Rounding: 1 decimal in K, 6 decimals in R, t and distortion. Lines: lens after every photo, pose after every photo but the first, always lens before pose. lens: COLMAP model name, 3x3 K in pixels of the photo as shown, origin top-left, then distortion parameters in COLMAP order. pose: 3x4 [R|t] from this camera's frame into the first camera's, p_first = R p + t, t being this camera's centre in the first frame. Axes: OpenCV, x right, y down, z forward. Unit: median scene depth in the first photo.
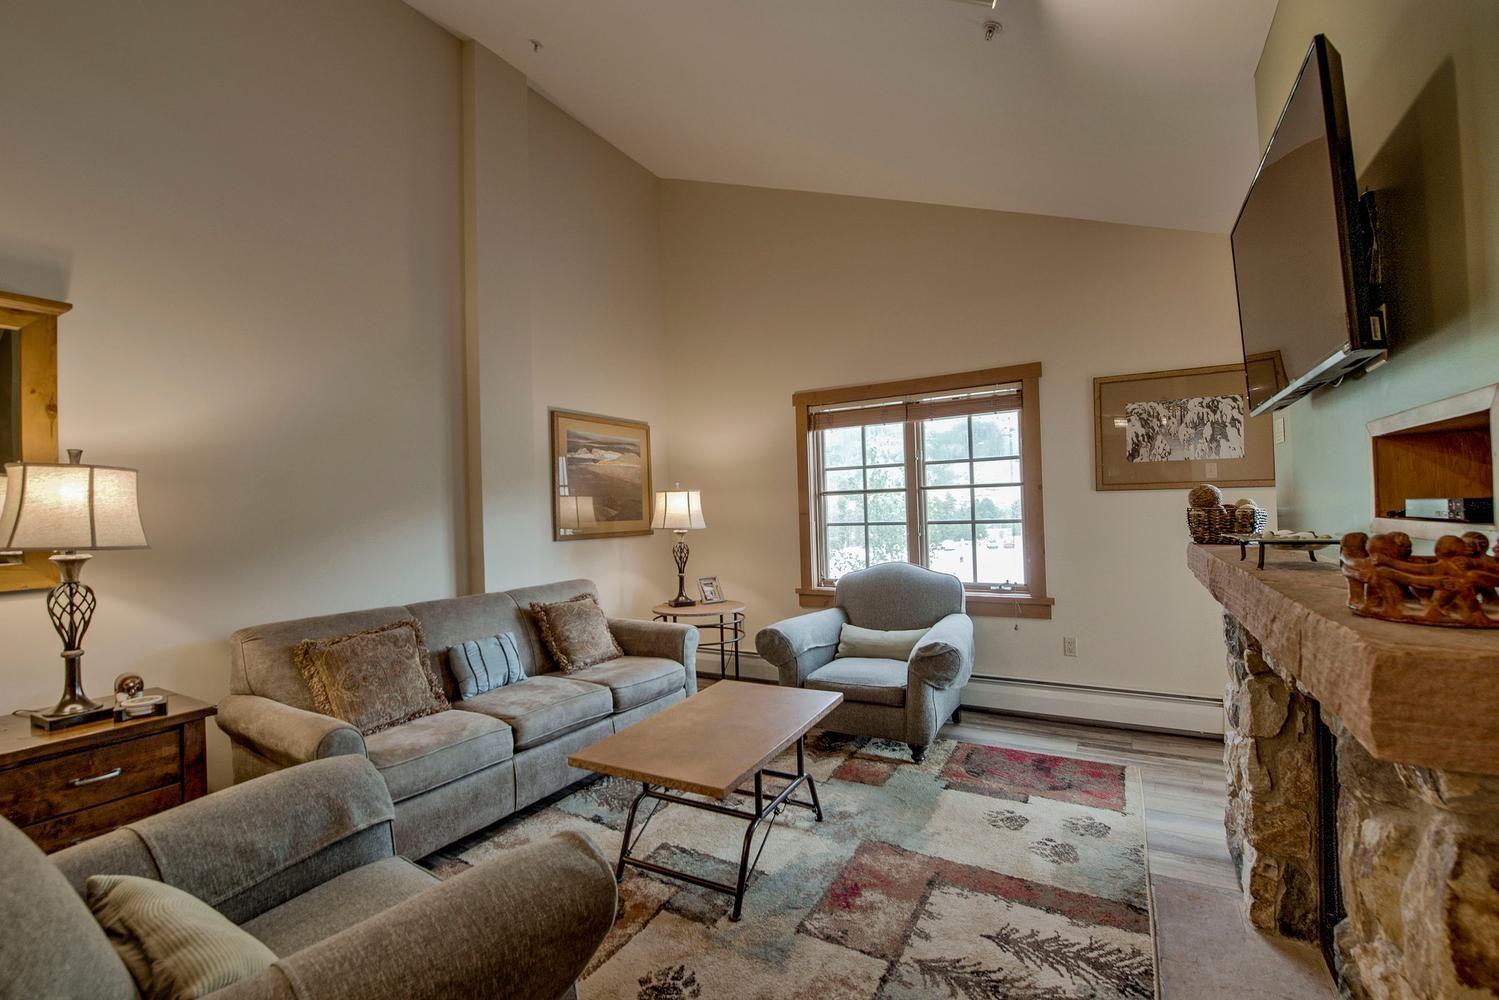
lens RADIAL K [[638.8, 0, 747.3], [0, 638.8, 501.0], [0, 0, 1]] dist [-0.016731, -0.000166]
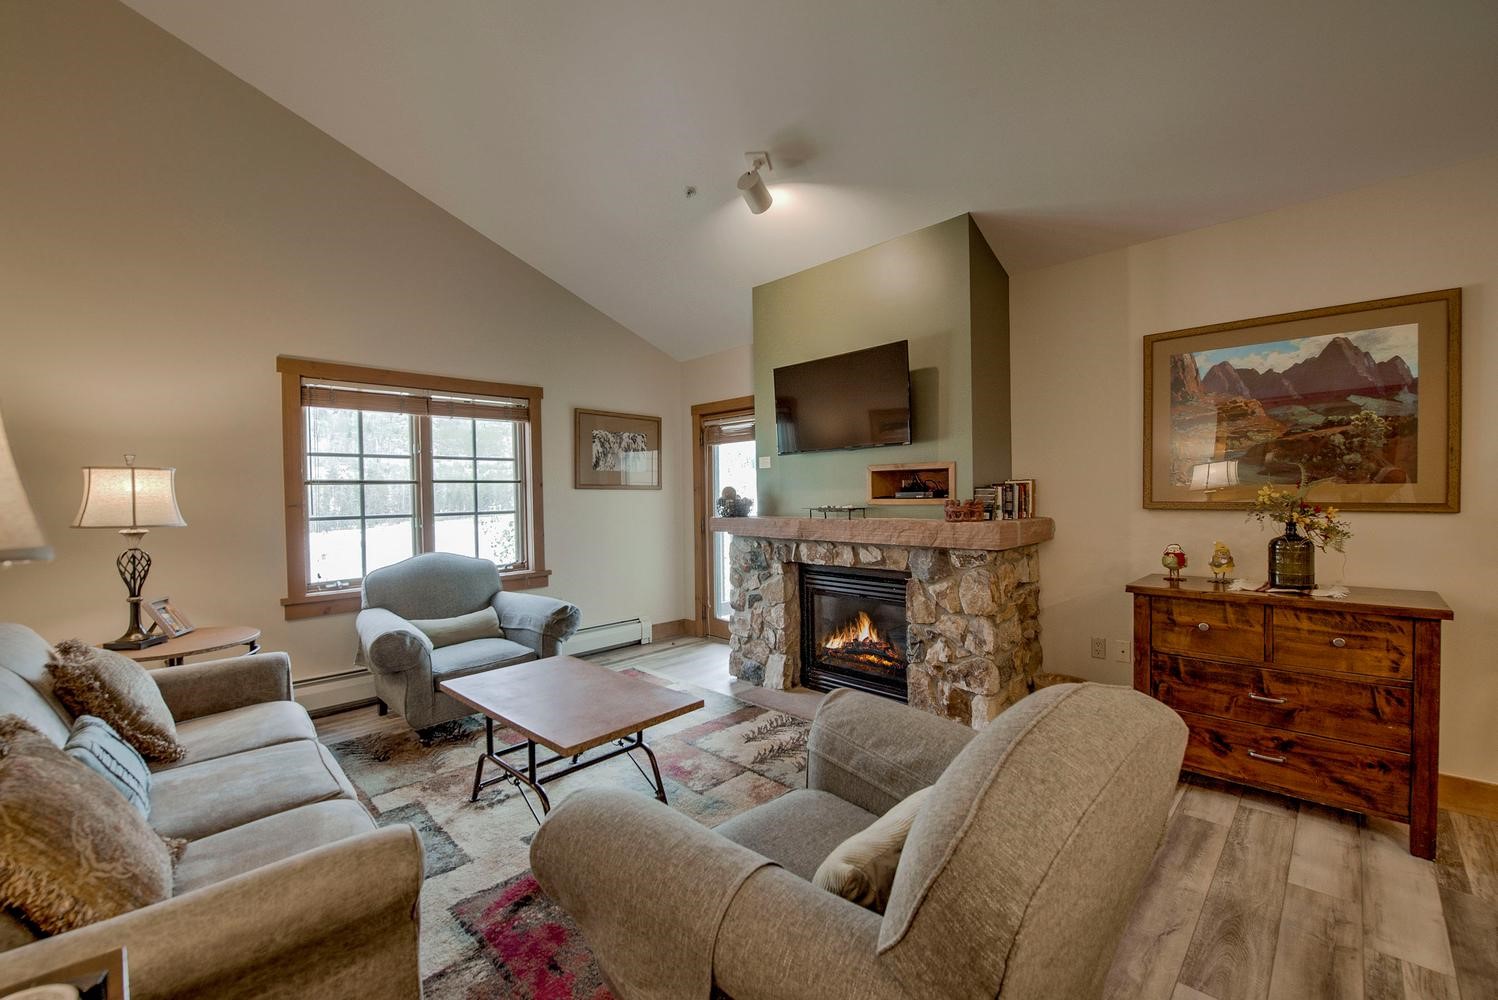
lens RADIAL K [[608.7, 0, 745.1], [0, 608.7, 500.7], [0, 0, 1]] dist [-0.016611, -0.000337]
pose [[0.247129, 0.015737, 0.968855, -0.568969], [-0.003058, 0.999876, -0.015460, 0.025586], [-0.968978, 0.000858, 0.247146, 0.272375]]
